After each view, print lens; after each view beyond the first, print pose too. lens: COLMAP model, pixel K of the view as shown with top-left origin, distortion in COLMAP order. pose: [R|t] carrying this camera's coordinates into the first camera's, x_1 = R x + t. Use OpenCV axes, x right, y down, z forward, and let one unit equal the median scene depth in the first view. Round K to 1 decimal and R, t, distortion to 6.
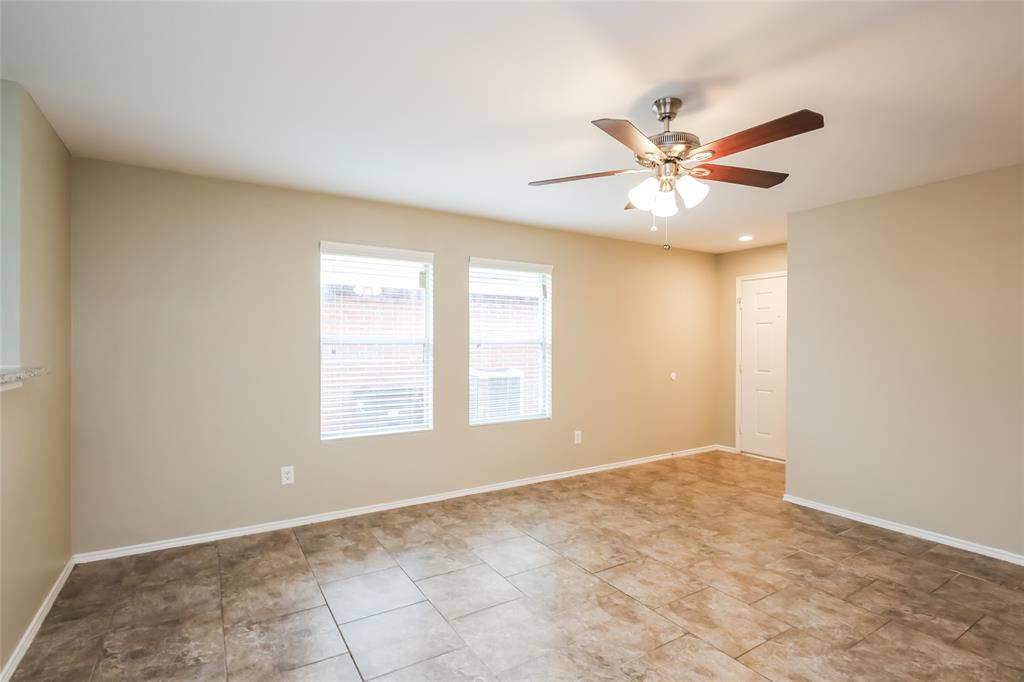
lens RADIAL K [[499.5, 0, 517.9], [0, 499.5, 347.0], [0, 0, 1]] dist [0.001718, -0.000770]
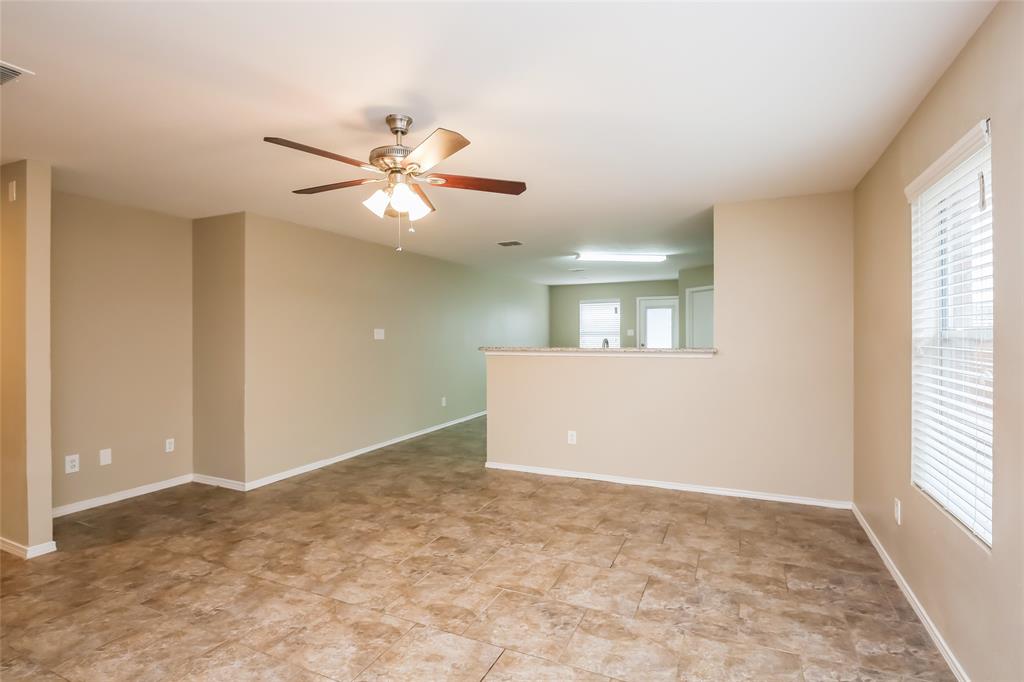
lens RADIAL K [[496.8, 0, 512.0], [0, 496.8, 341.0], [0, 0, 1]] dist [-0.010196, -0.001051]
pose [[-0.836935, 0.006219, -0.547266, 0.434378], [-0.005934, 0.999774, 0.020436, -0.012880], [0.547269, 0.020351, -0.836709, 1.295324]]
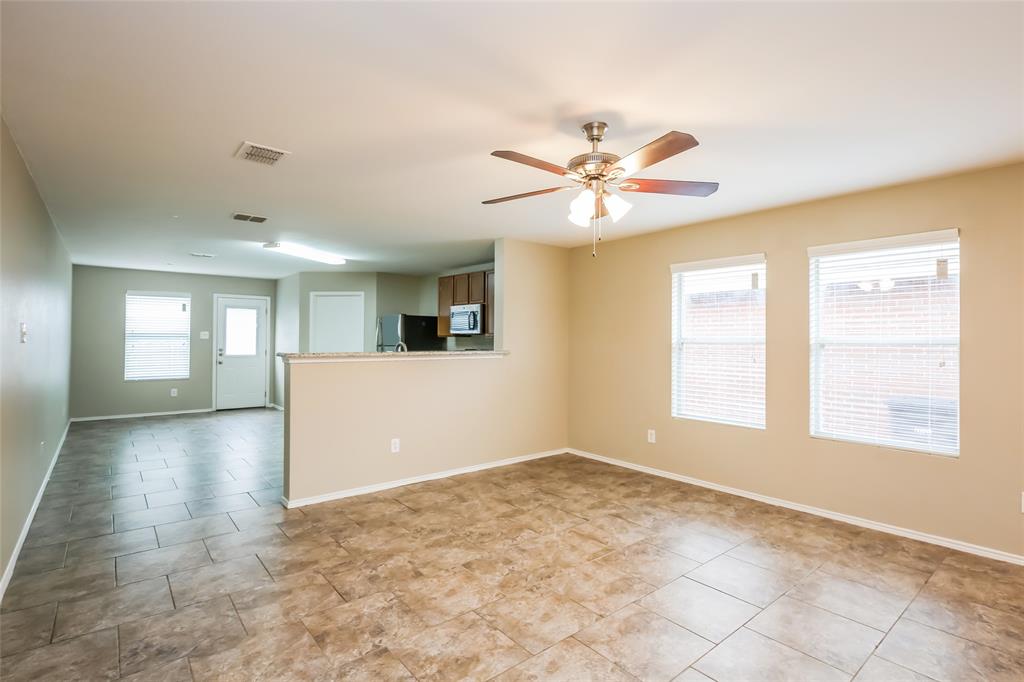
lens RADIAL K [[496.5, 0, 512.0], [0, 496.5, 341.0], [0, 0, 1]] dist [0.000157, -0.000520]
pose [[0.124665, 0.000067, -0.992199, 0.867992], [-0.017996, 0.999836, -0.002194, -0.000242], [0.992036, 0.018129, 0.124646, 0.432382]]
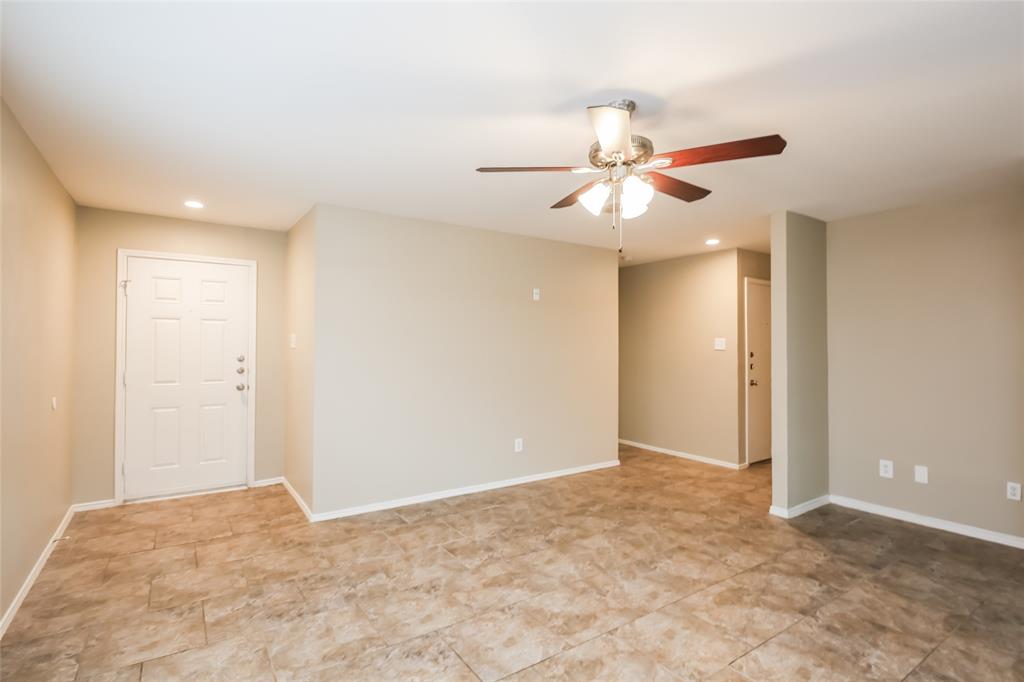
lens RADIAL K [[501.0, 0, 506.1], [0, 501.0, 341.7], [0, 0, 1]] dist [-0.003030, -0.000882]
pose [[-0.031786, 0.004652, 0.999484, -0.431134], [0.006809, 0.999967, -0.004437, -0.009417], [-0.999472, 0.006665, -0.031816, 0.797923]]
